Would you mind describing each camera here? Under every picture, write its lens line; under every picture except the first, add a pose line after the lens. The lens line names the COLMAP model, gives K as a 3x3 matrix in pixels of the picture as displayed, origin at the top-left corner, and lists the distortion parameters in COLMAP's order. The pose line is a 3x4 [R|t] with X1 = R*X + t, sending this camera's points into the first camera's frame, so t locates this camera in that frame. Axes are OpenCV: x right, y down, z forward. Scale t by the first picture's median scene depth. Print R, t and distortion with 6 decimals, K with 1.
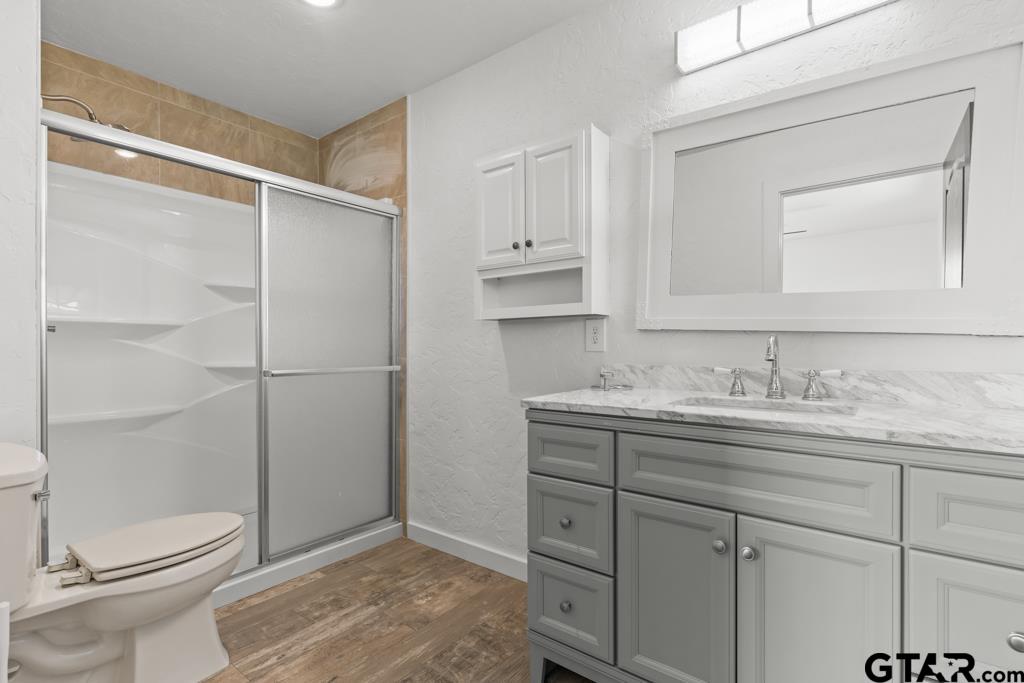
lens RADIAL K [[490.1, 0, 513.3], [0, 490.1, 345.2], [0, 0, 1]] dist [0.002550, 0.000776]
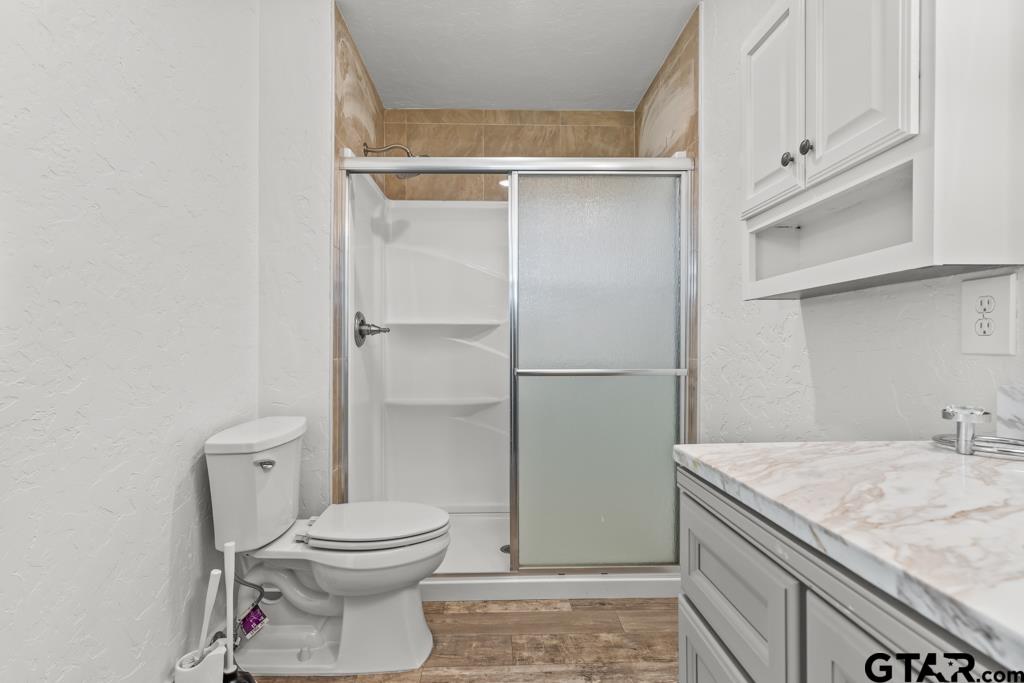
lens RADIAL K [[490.1, 0, 509.0], [0, 490.1, 345.5], [0, 0, 1]] dist [0.002550, 0.000776]
pose [[0.635442, 0.000484, -0.772148, 0.210554], [0.003819, 0.999986, 0.003770, 0.002134], [0.772139, -0.005345, 0.635431, 0.372542]]
